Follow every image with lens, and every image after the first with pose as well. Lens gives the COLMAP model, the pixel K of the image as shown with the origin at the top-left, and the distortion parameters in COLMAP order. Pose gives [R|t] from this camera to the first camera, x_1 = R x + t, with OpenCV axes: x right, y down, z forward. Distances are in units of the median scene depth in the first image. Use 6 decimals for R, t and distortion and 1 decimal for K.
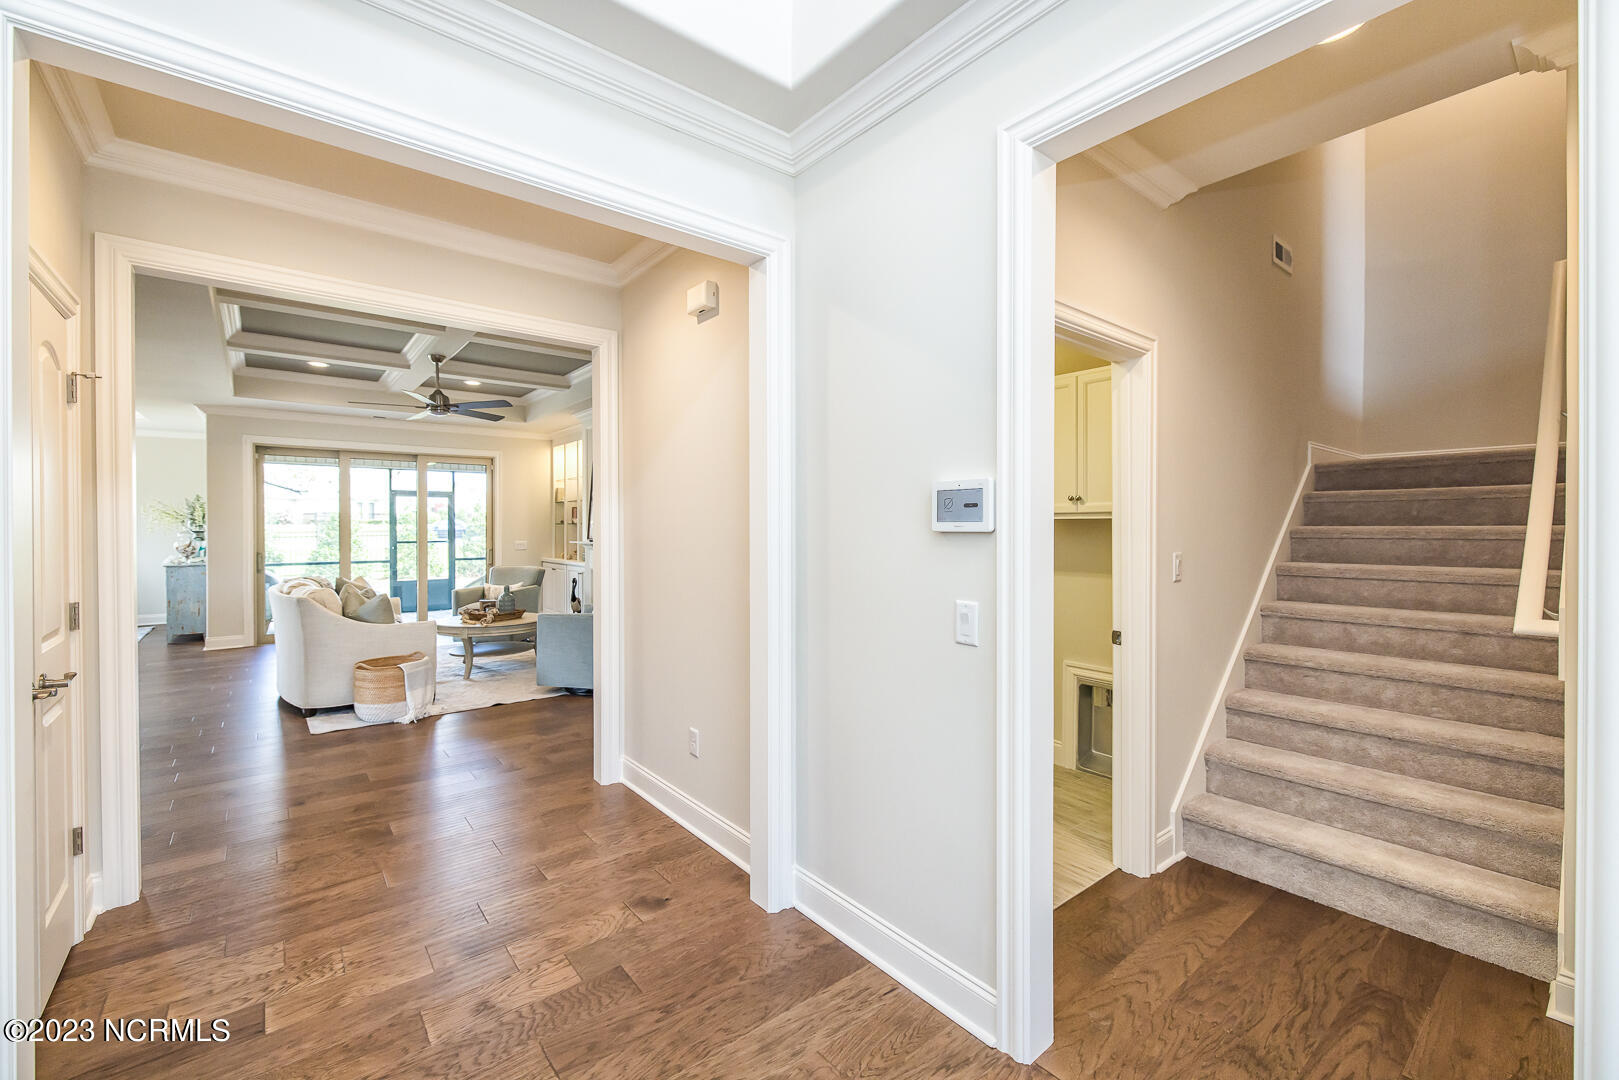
lens RADIAL K [[672.6, 0, 810.4], [0, 672.6, 531.3], [0, 0, 1]] dist [-0.001662, 0.000041]
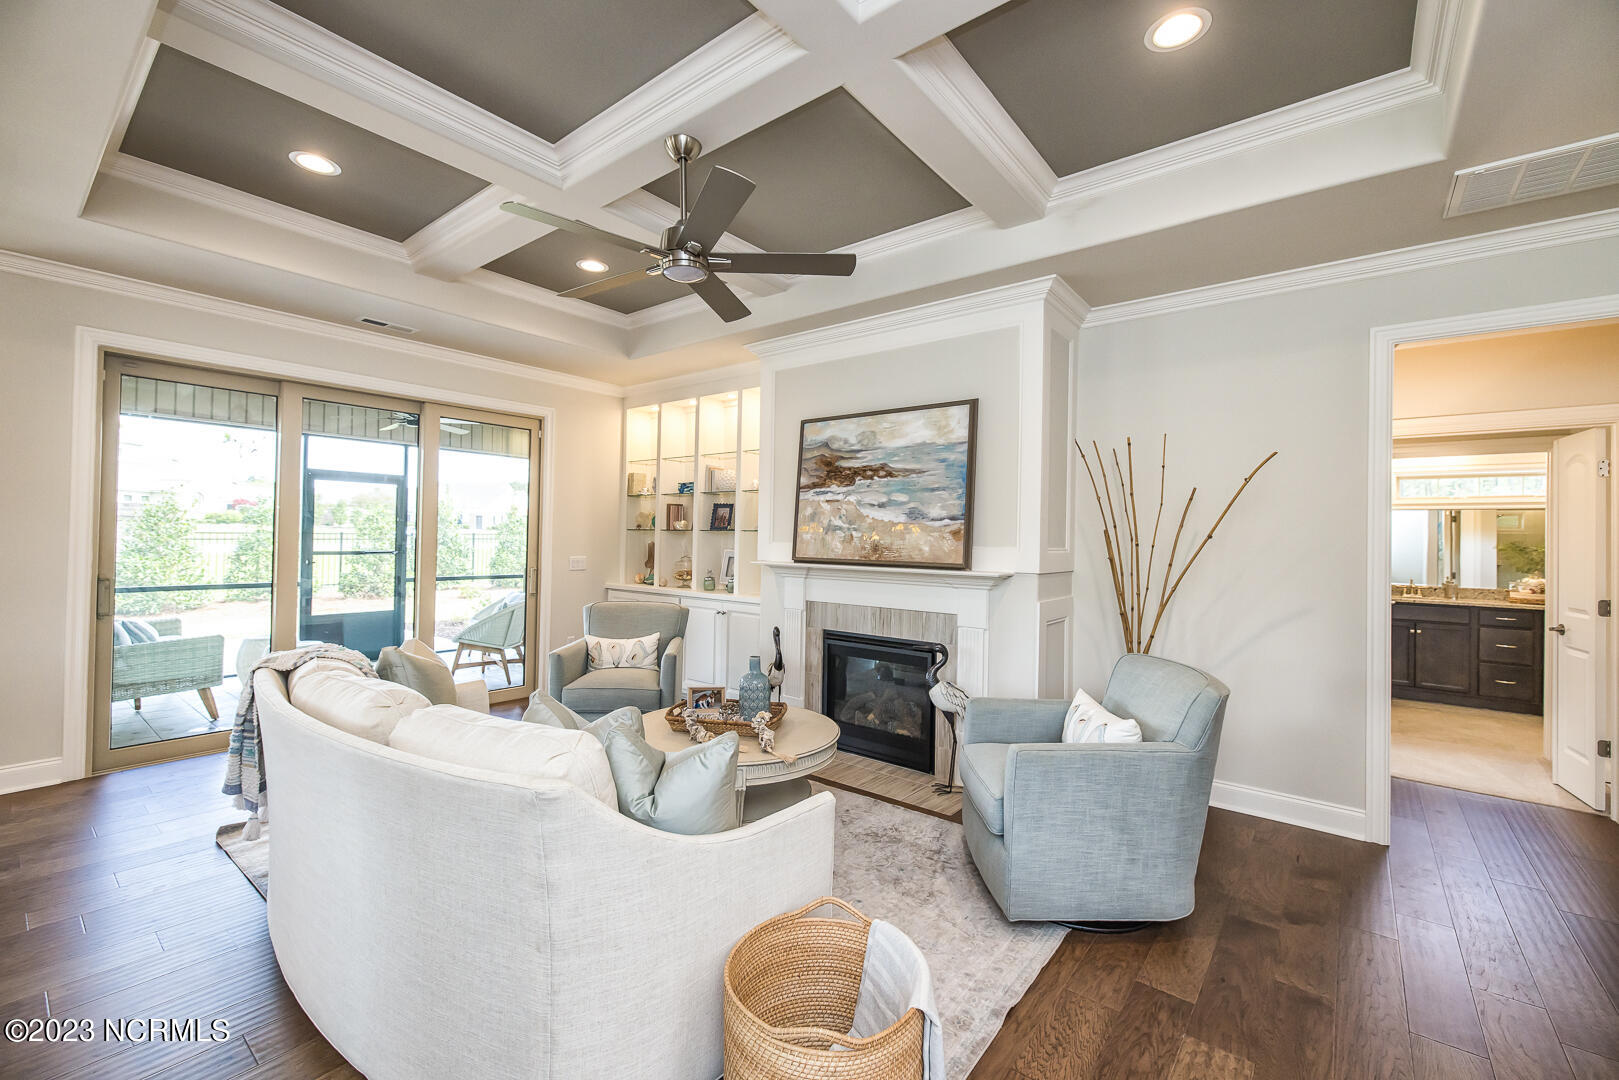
lens RADIAL K [[672.6, 0, 810.4], [0, 672.6, 531.3], [0, 0, 1]] dist [-0.001662, 0.000041]
pose [[0.977407, 0.021002, 0.210320, -0.410153], [-0.017507, 0.999676, -0.018469, -0.000594], [-0.210639, 0.014369, 0.977458, 0.408389]]
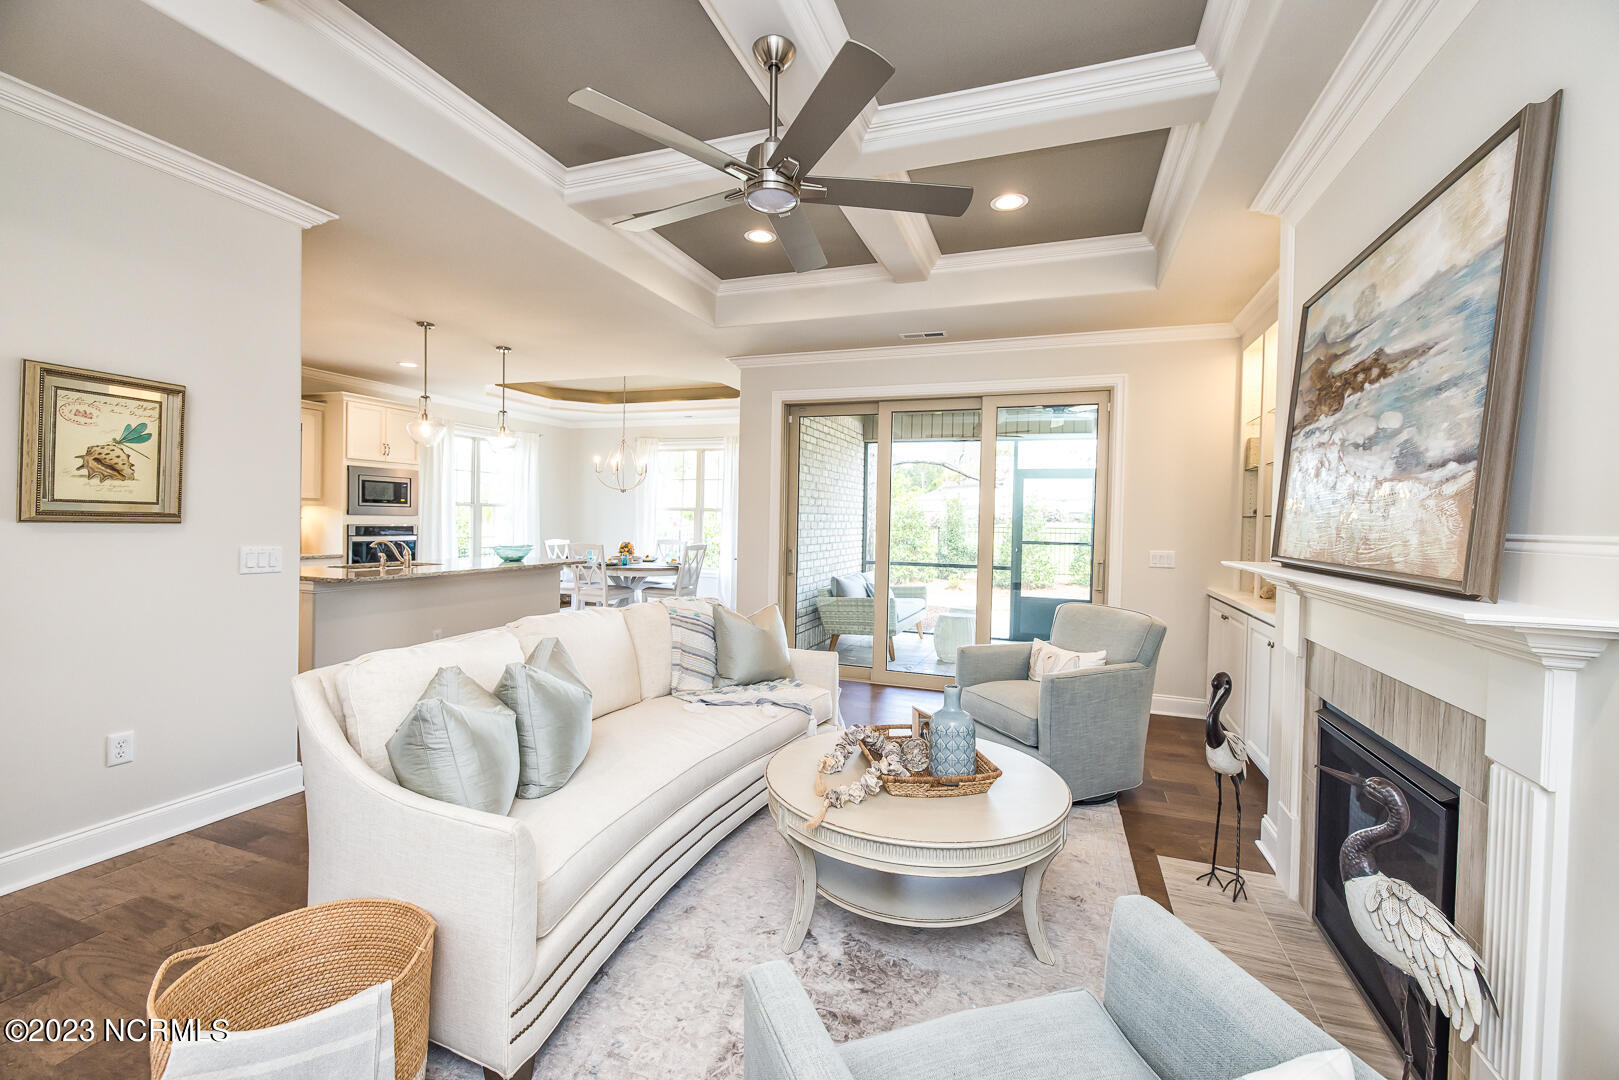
lens RADIAL K [[672.6, 0, 810.4], [0, 672.6, 531.3], [0, 0, 1]] dist [-0.001662, 0.000041]
pose [[0.509961, 0.027250, -0.859766, -0.159429], [-0.028931, 0.999476, 0.014517, 0.001006], [0.859711, 0.017471, 0.510482, 0.608709]]
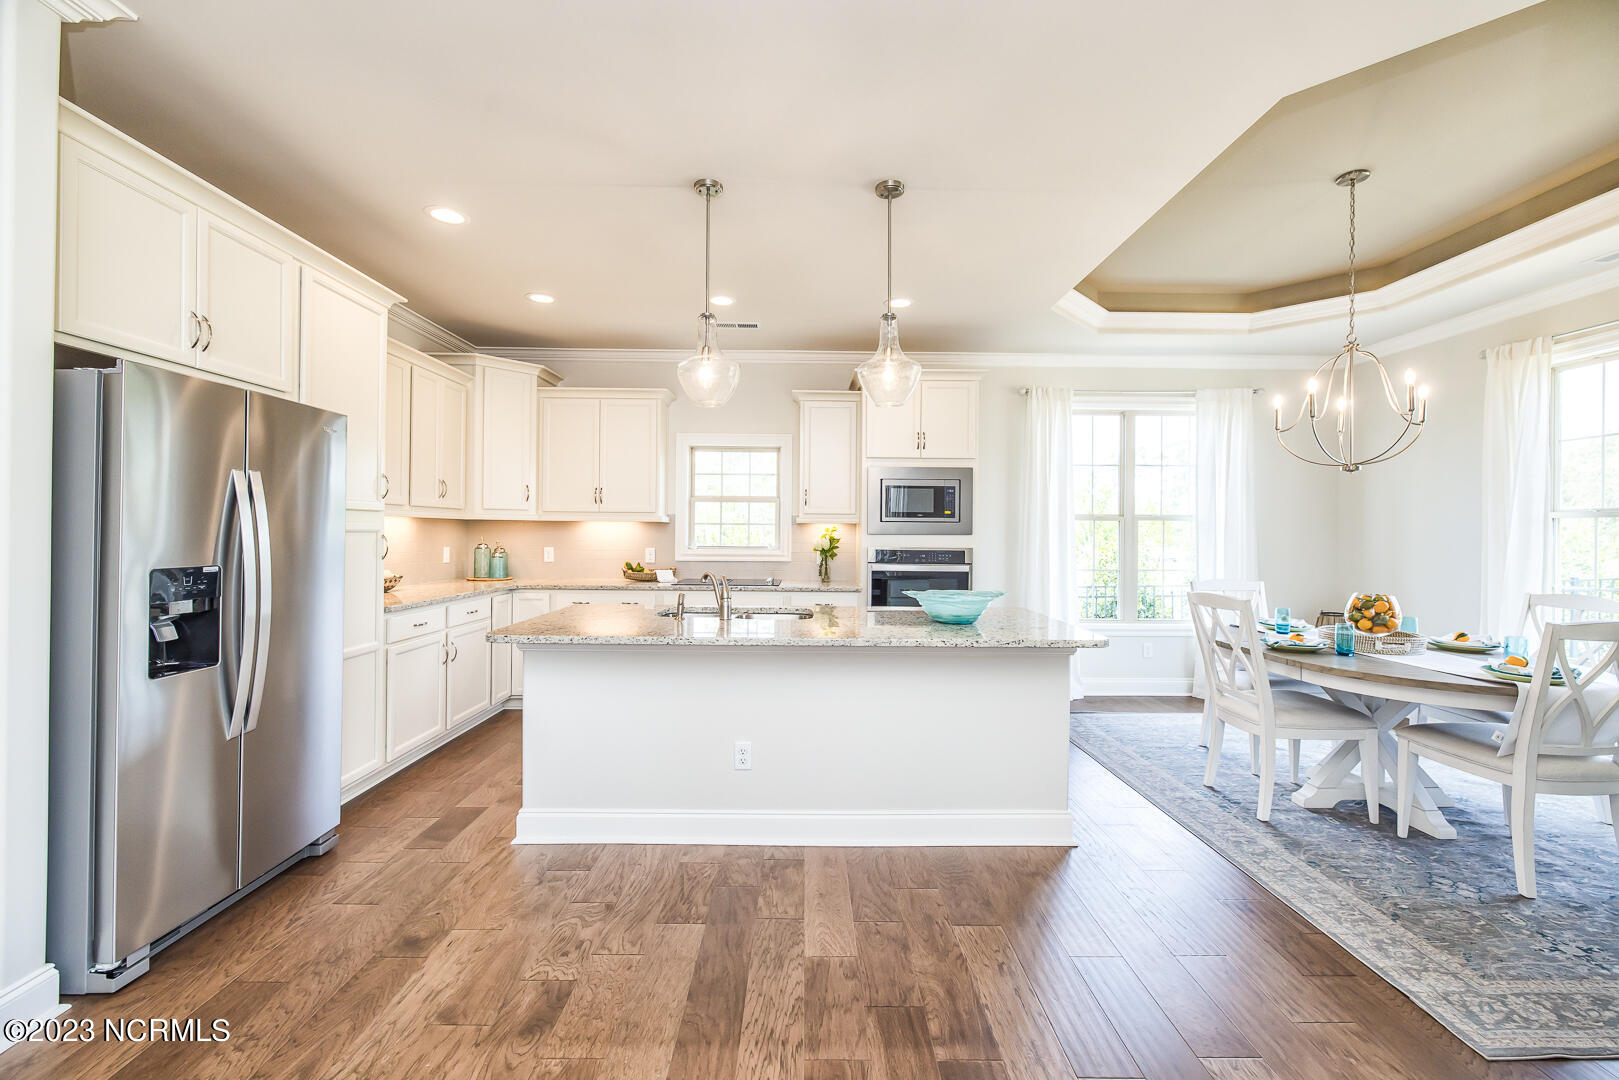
lens RADIAL K [[672.6, 0, 810.4], [0, 672.6, 531.3], [0, 0, 1]] dist [-0.001662, 0.000041]
pose [[-0.625010, -0.004579, -0.780603, -0.628539], [-0.013987, 0.999888, 0.005334, 0.003768], [0.780491, 0.014252, -0.625004, 0.868479]]
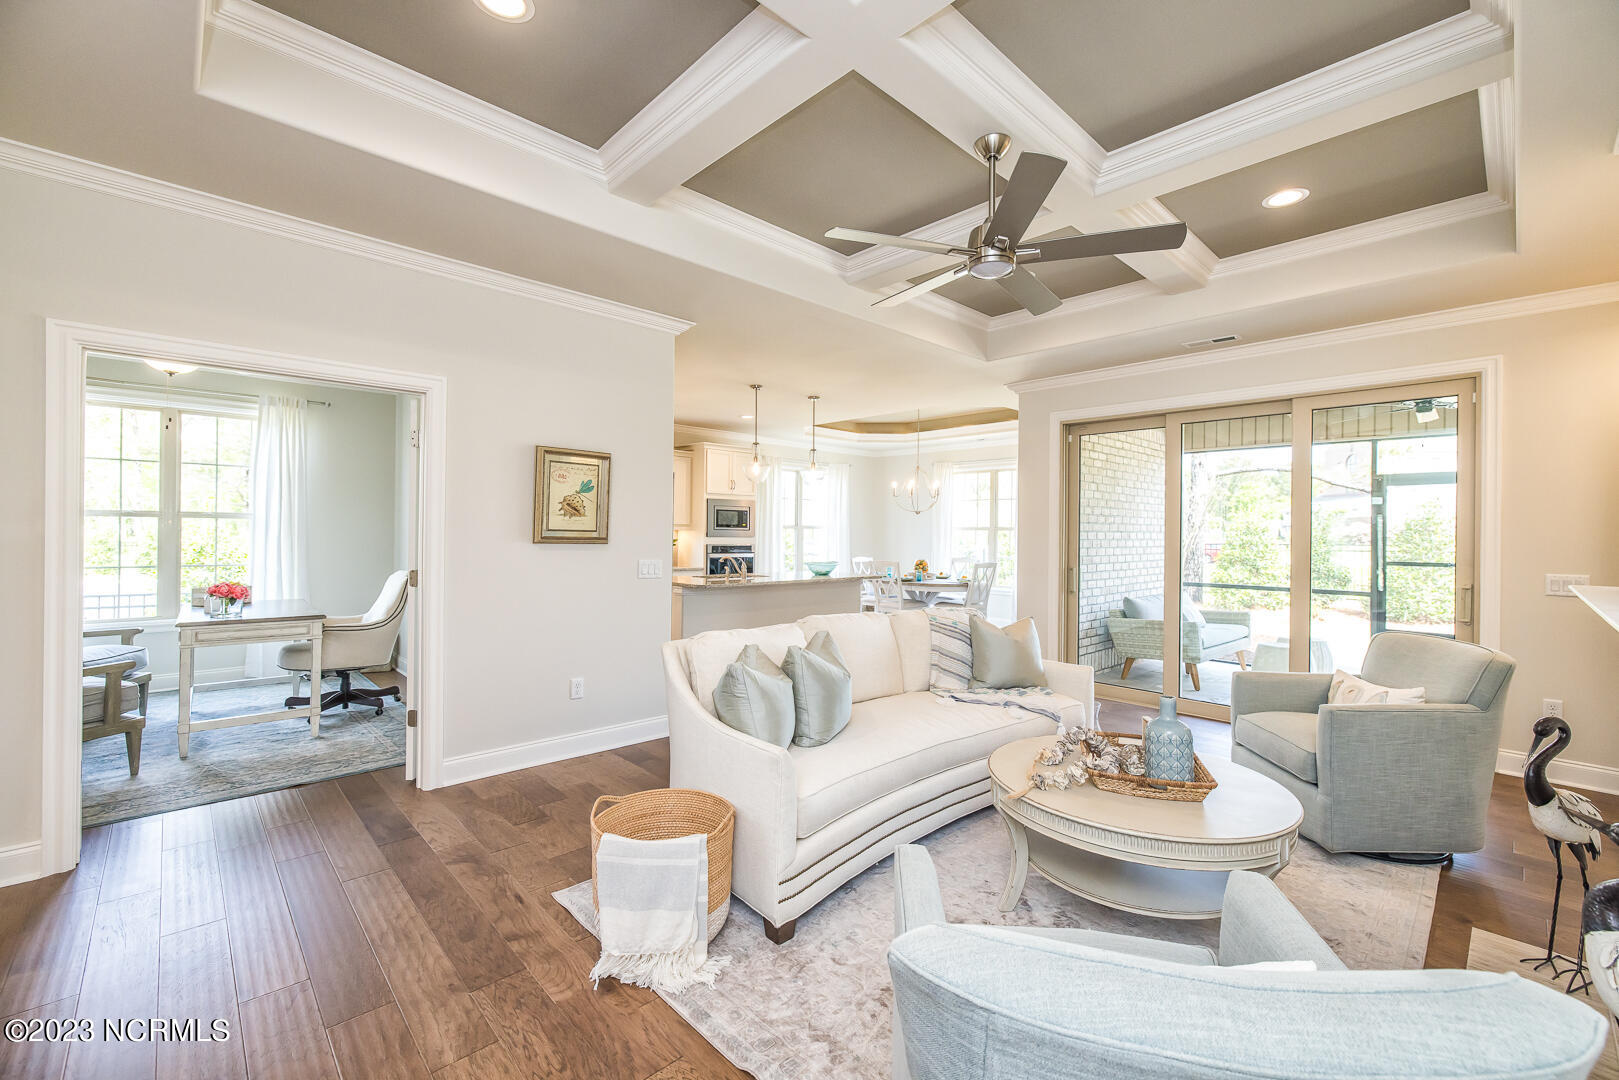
lens RADIAL K [[672.6, 0, 810.4], [0, 672.6, 531.3], [0, 0, 1]] dist [-0.001662, 0.000041]
pose [[0.074545, -0.000696, -0.997217, -0.090533], [-0.019935, 0.999799, -0.002188, -0.000516], [0.997018, 0.020042, 0.074516, 0.623957]]
